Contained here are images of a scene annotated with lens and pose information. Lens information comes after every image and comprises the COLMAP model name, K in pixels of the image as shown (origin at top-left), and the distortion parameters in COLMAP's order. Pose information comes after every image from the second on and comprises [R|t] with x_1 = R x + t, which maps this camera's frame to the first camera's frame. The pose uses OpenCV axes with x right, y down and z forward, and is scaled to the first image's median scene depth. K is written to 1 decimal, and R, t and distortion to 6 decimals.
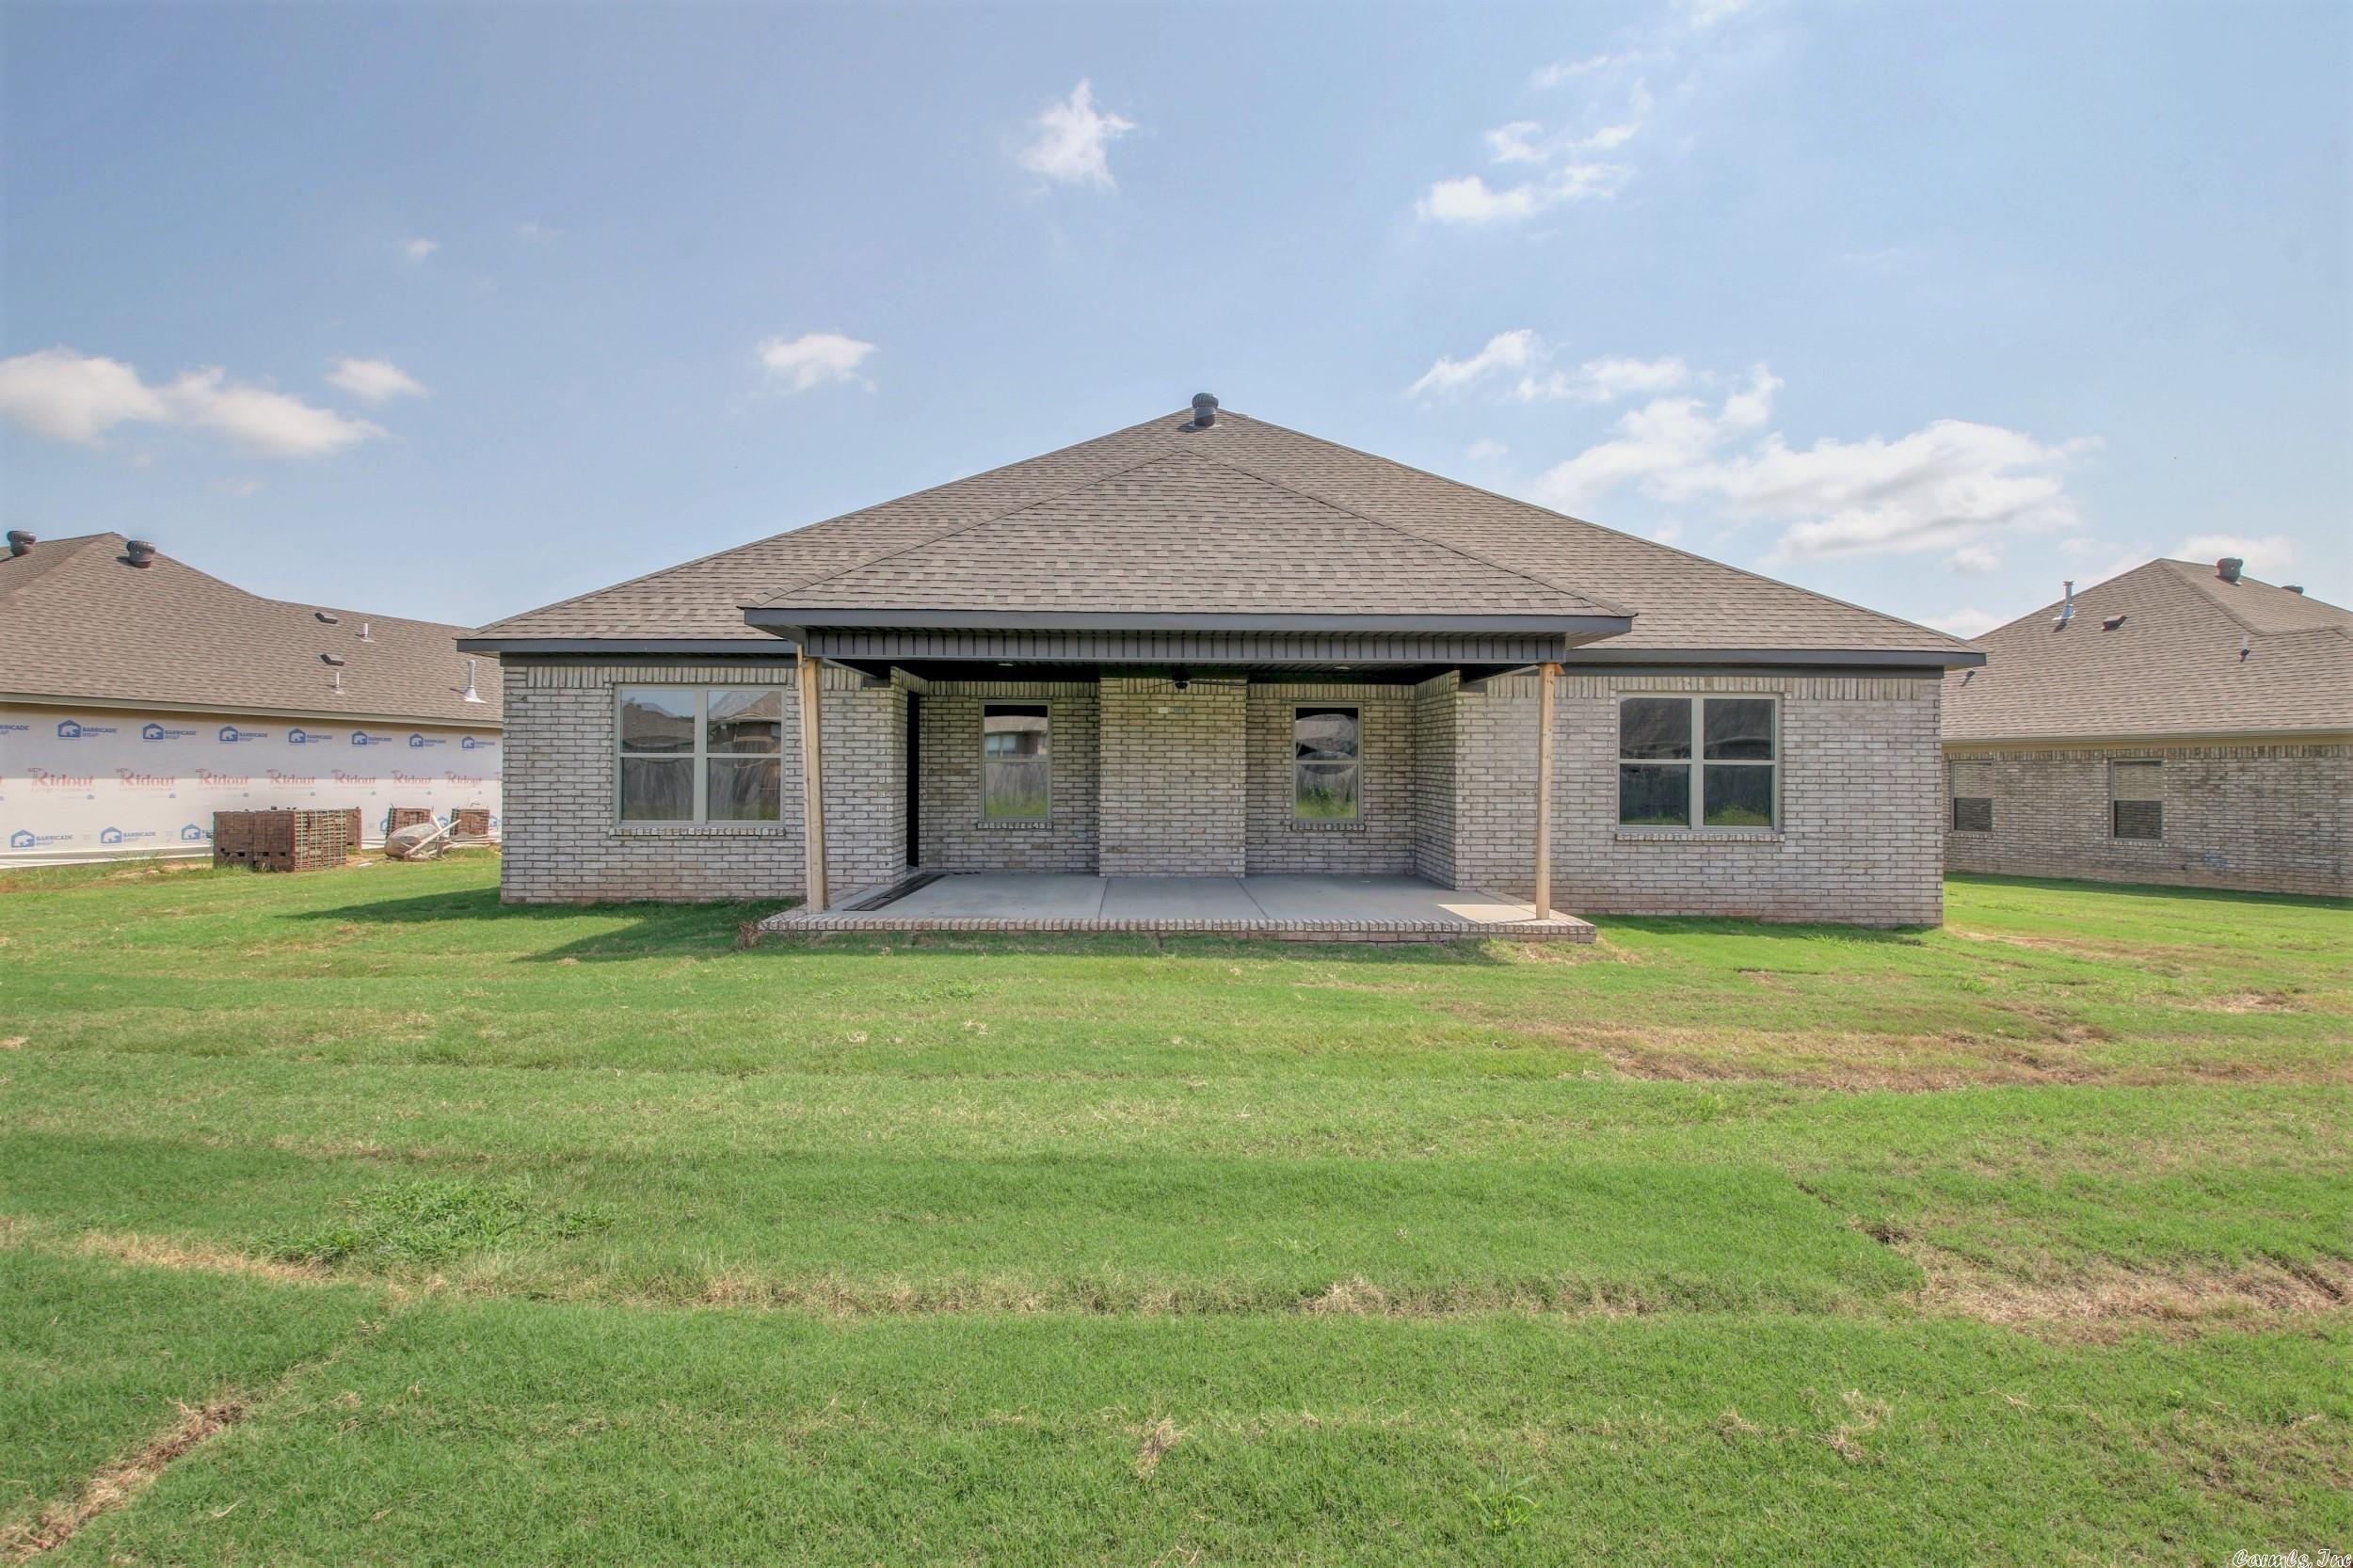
lens RADIAL K [[1090.7, 0, 1173.9], [0, 1090.7, 772.7], [0, 0, 1]] dist [0.016844, -0.028840]
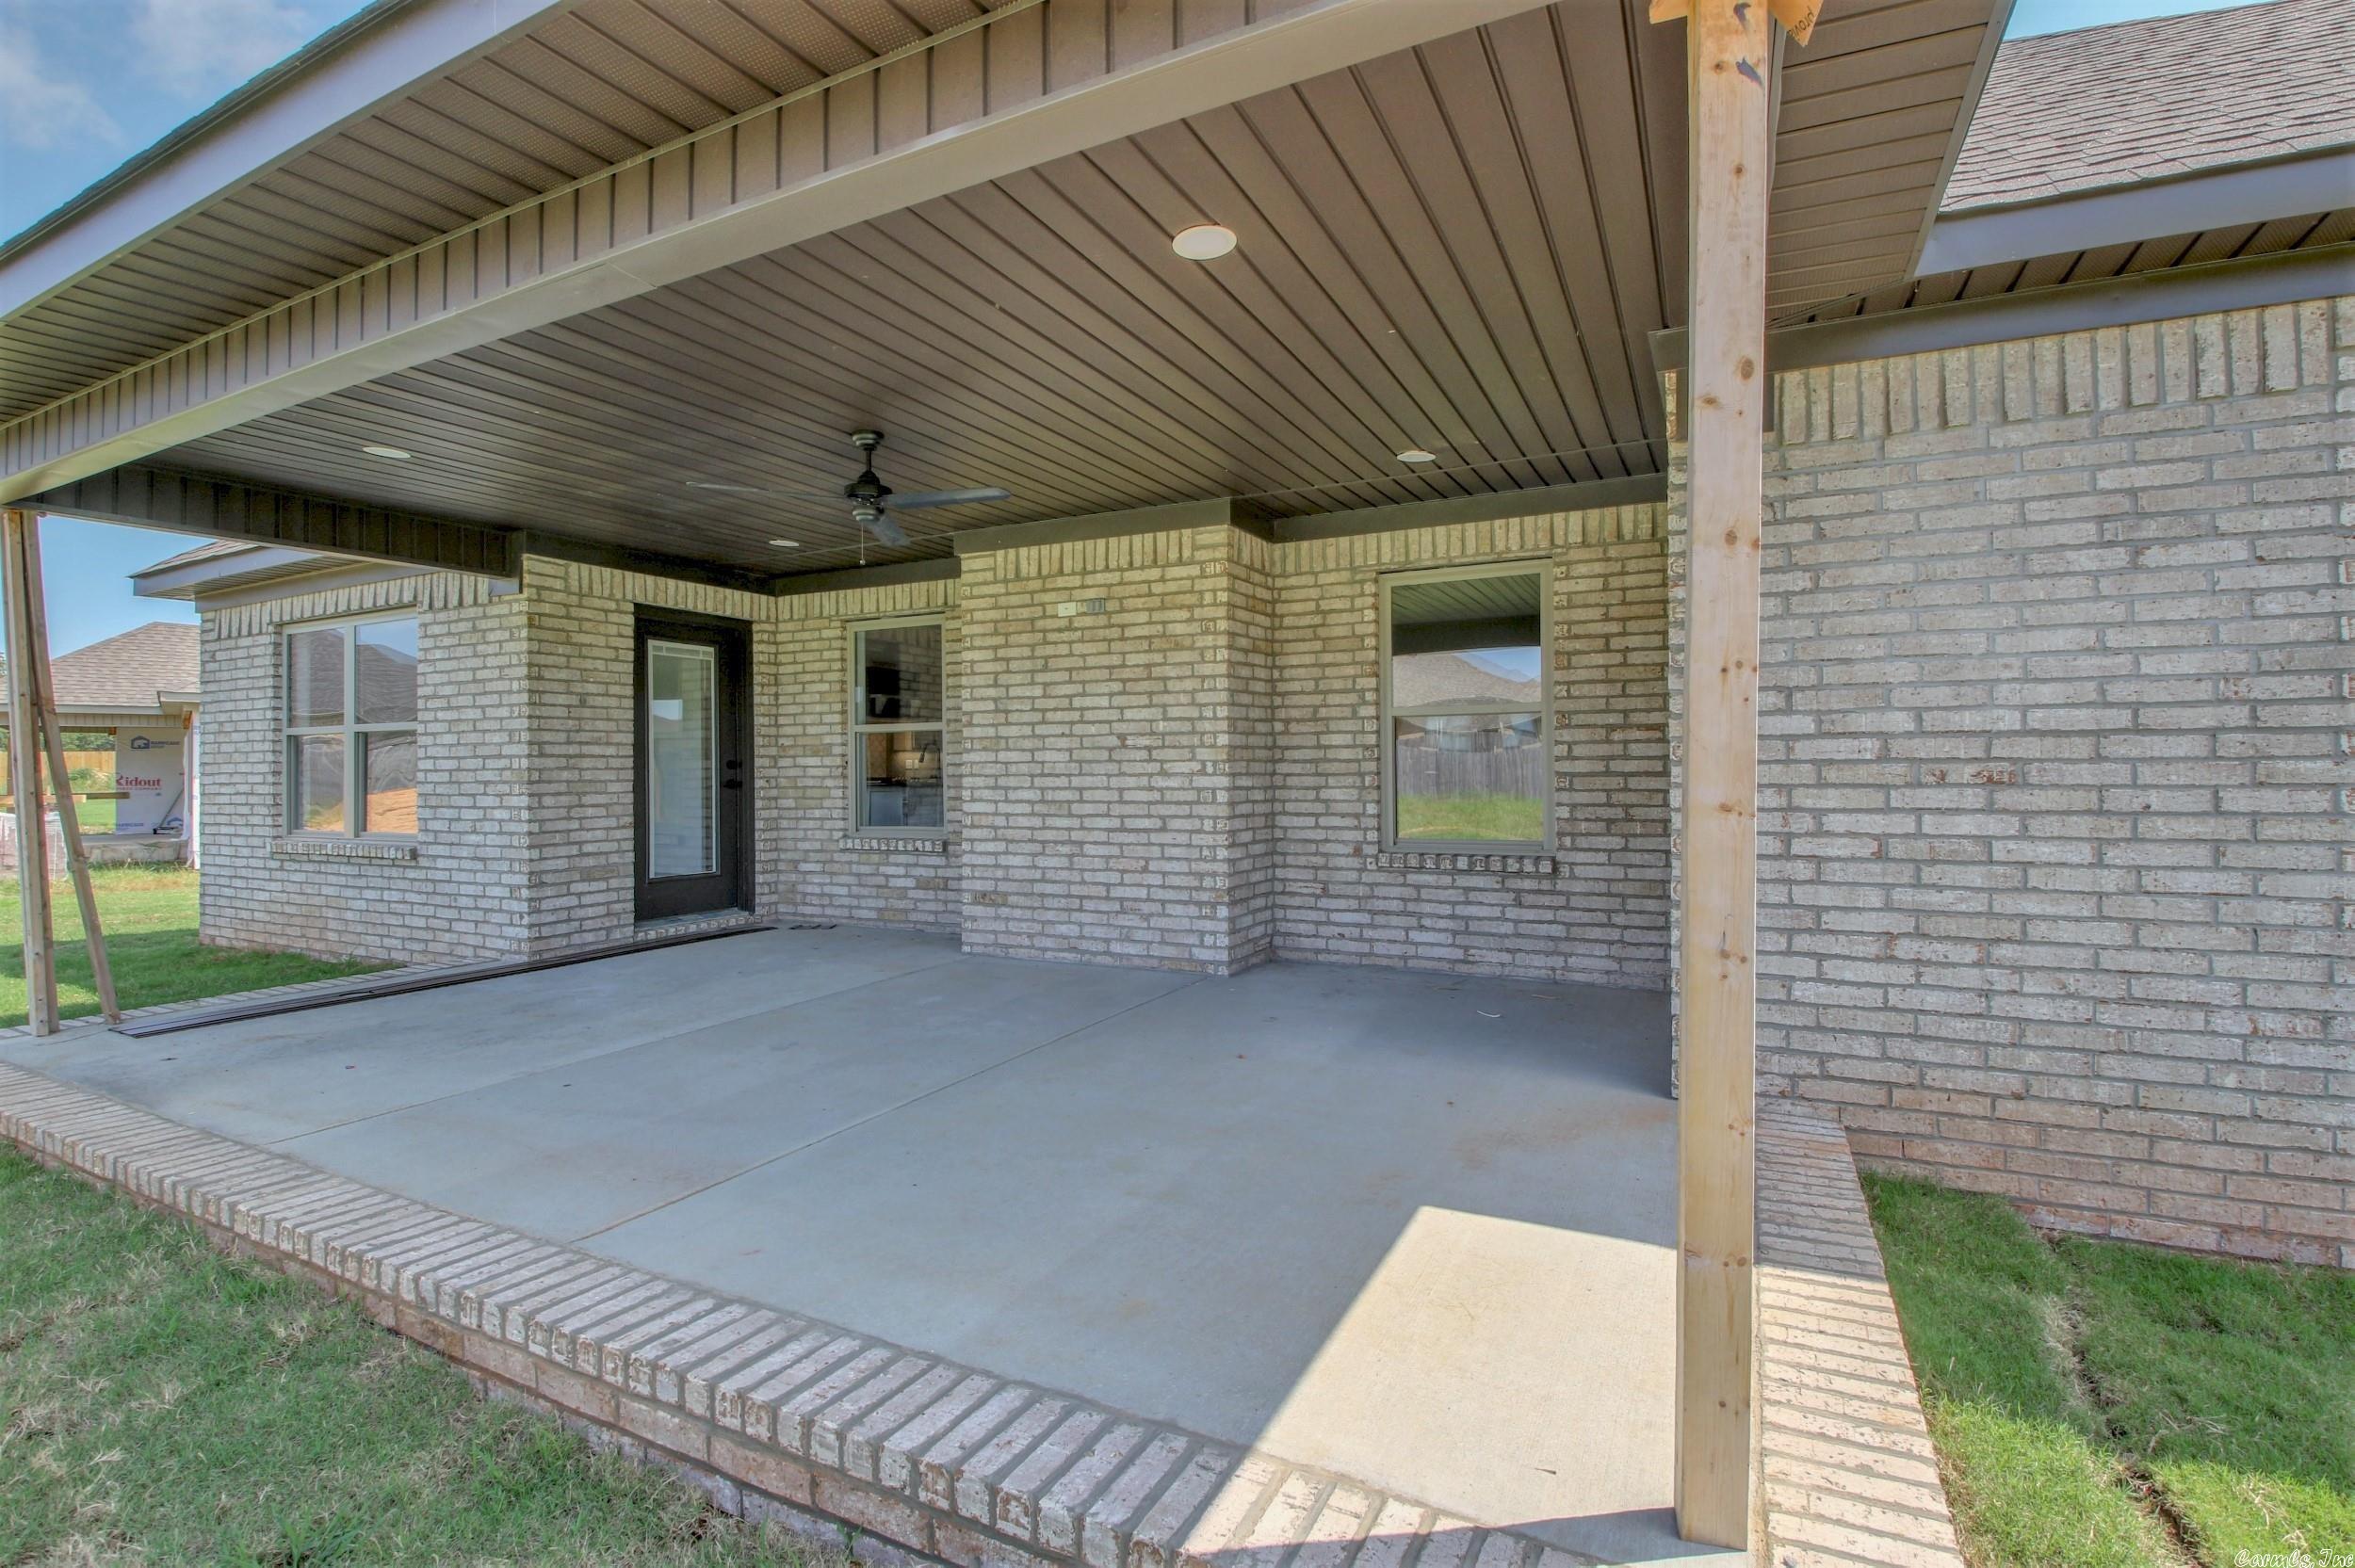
lens RADIAL K [[1091.5, 0, 1174.9], [0, 1091.5, 772.7], [0, 0, 1]] dist [0.016844, -0.028840]
pose [[0.881269, -0.010711, -0.472494, 0.280432], [0.012854, 0.999917, 0.001307, 0.015106], [0.472440, -0.007225, 0.881333, 0.664589]]
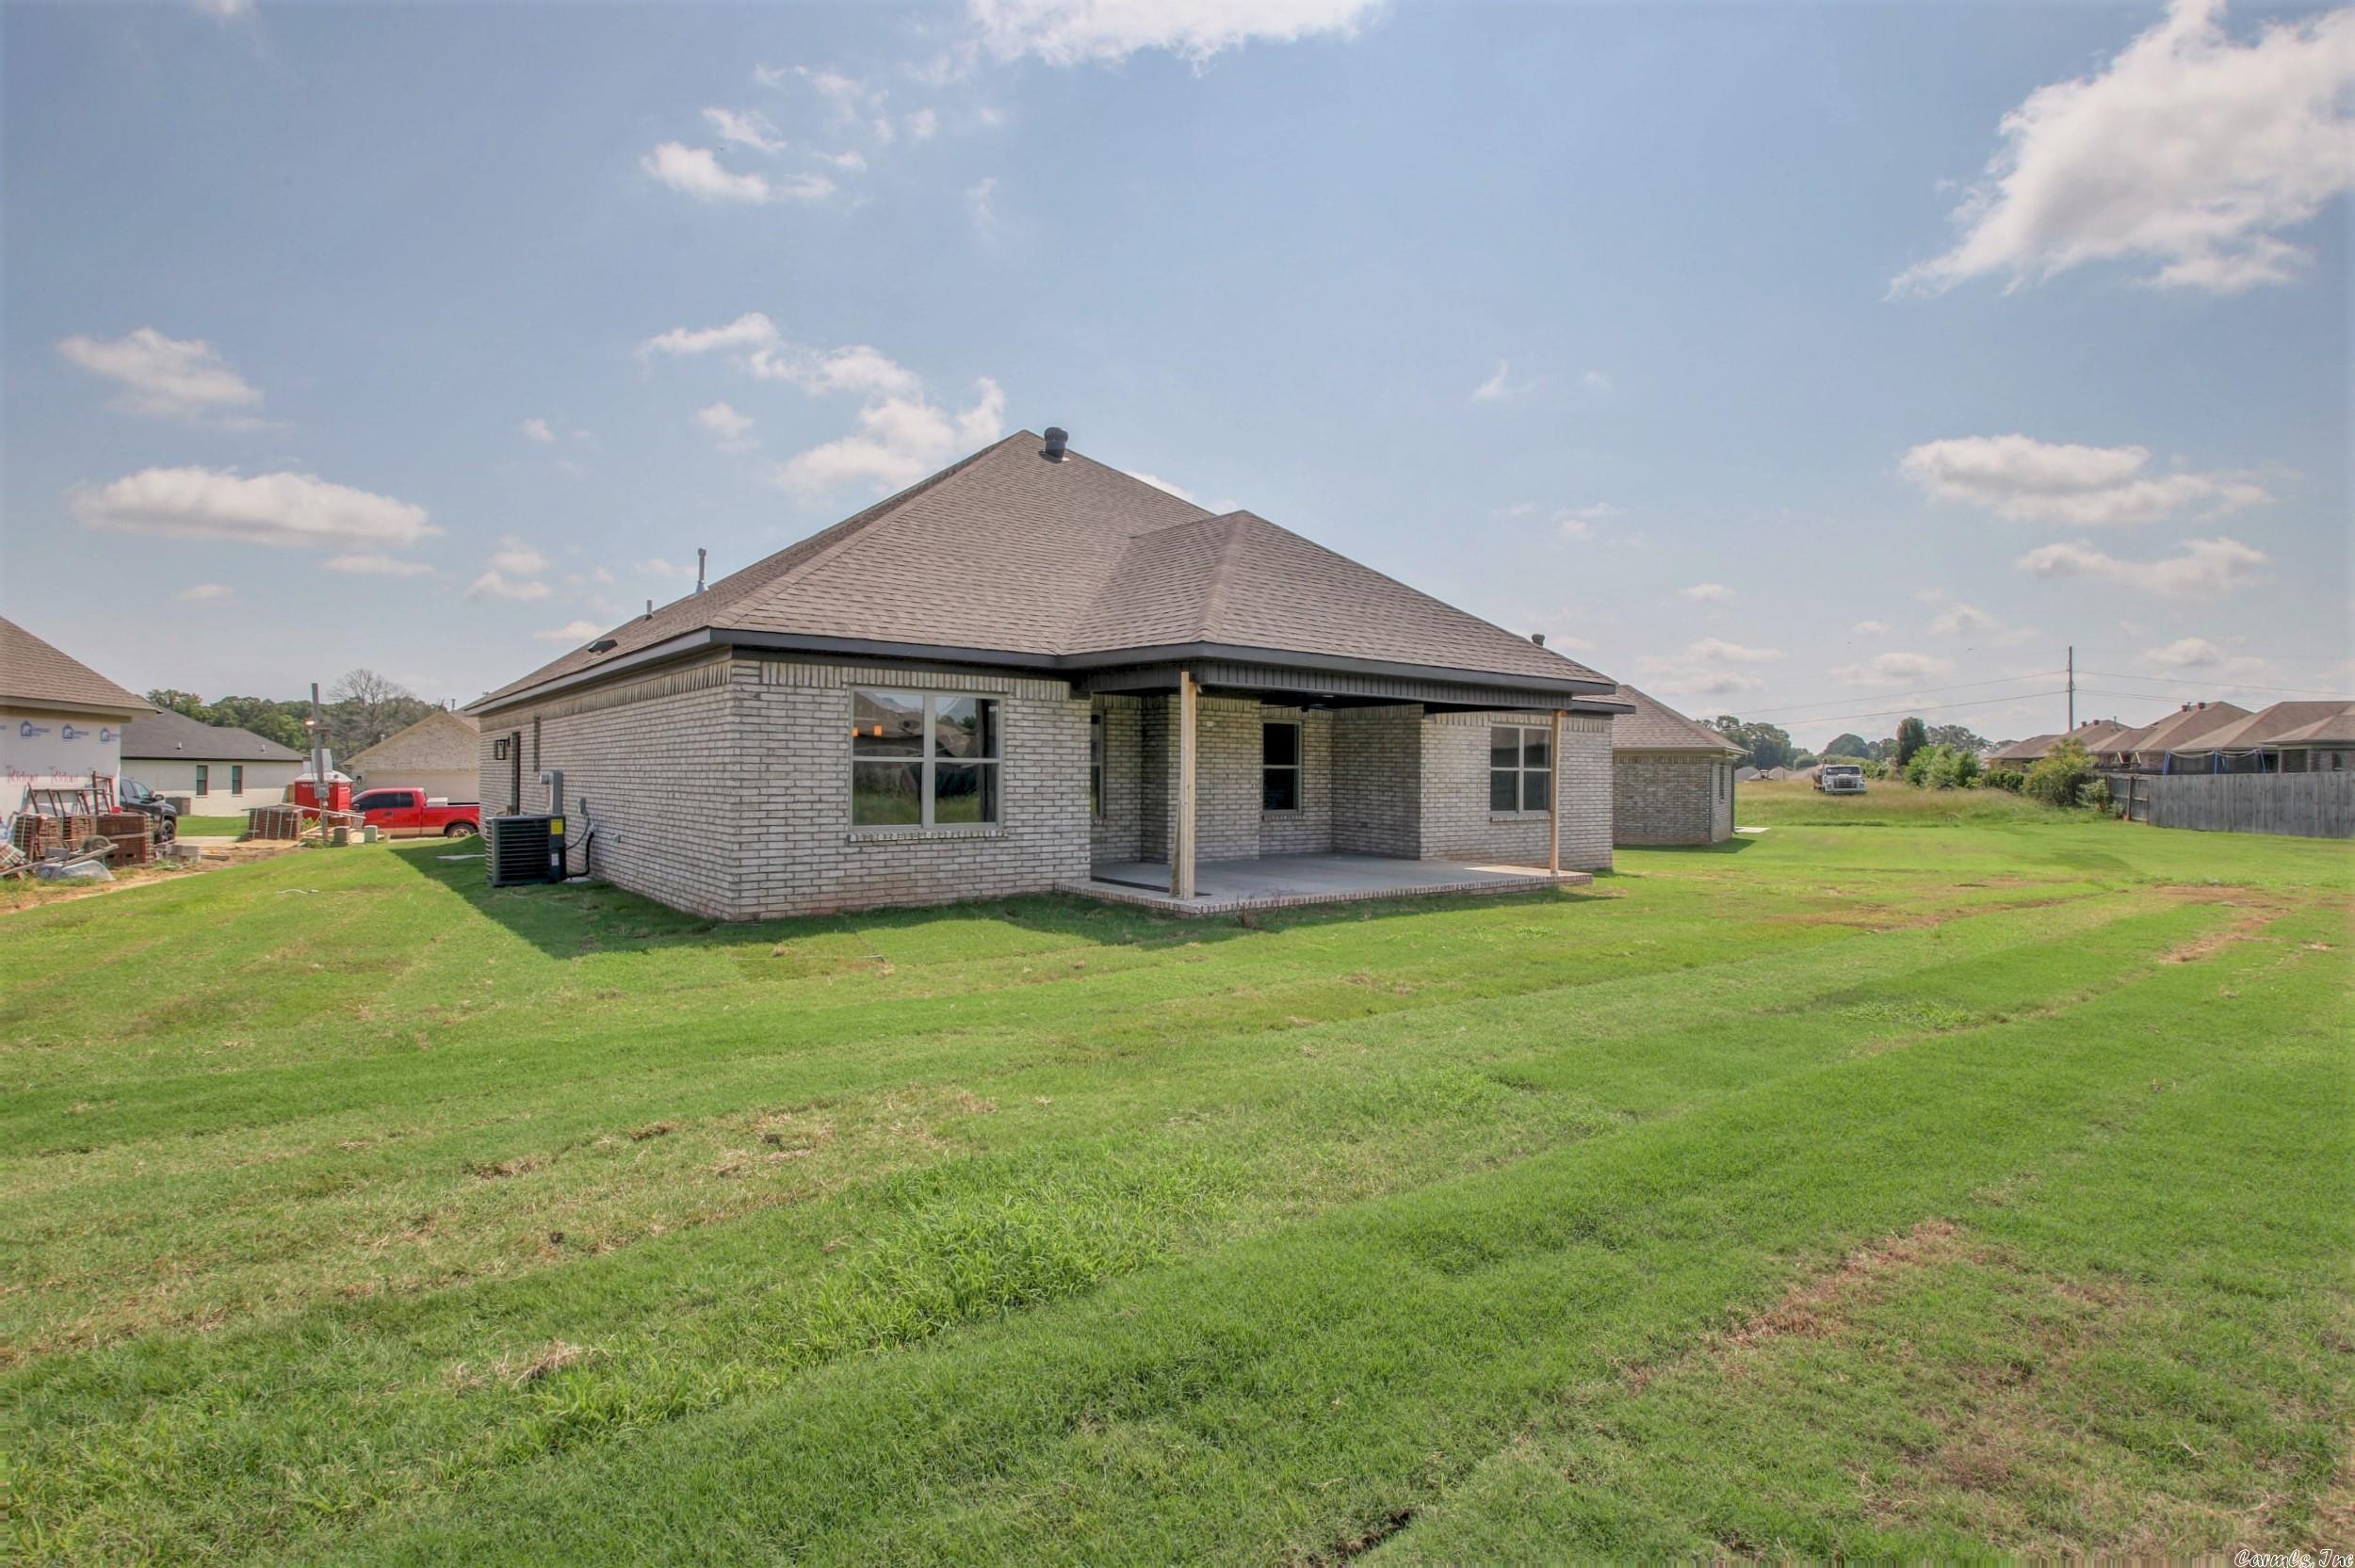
lens RADIAL K [[1091.5, 0, 1174.9], [0, 1091.5, 772.7], [0, 0, 1]] dist [0.016844, -0.028840]
pose [[0.801948, 0.002251, 0.597389, -0.841665], [-0.007434, 0.999953, 0.006212, -0.011577], [-0.597347, -0.009422, 0.801927, 0.054895]]
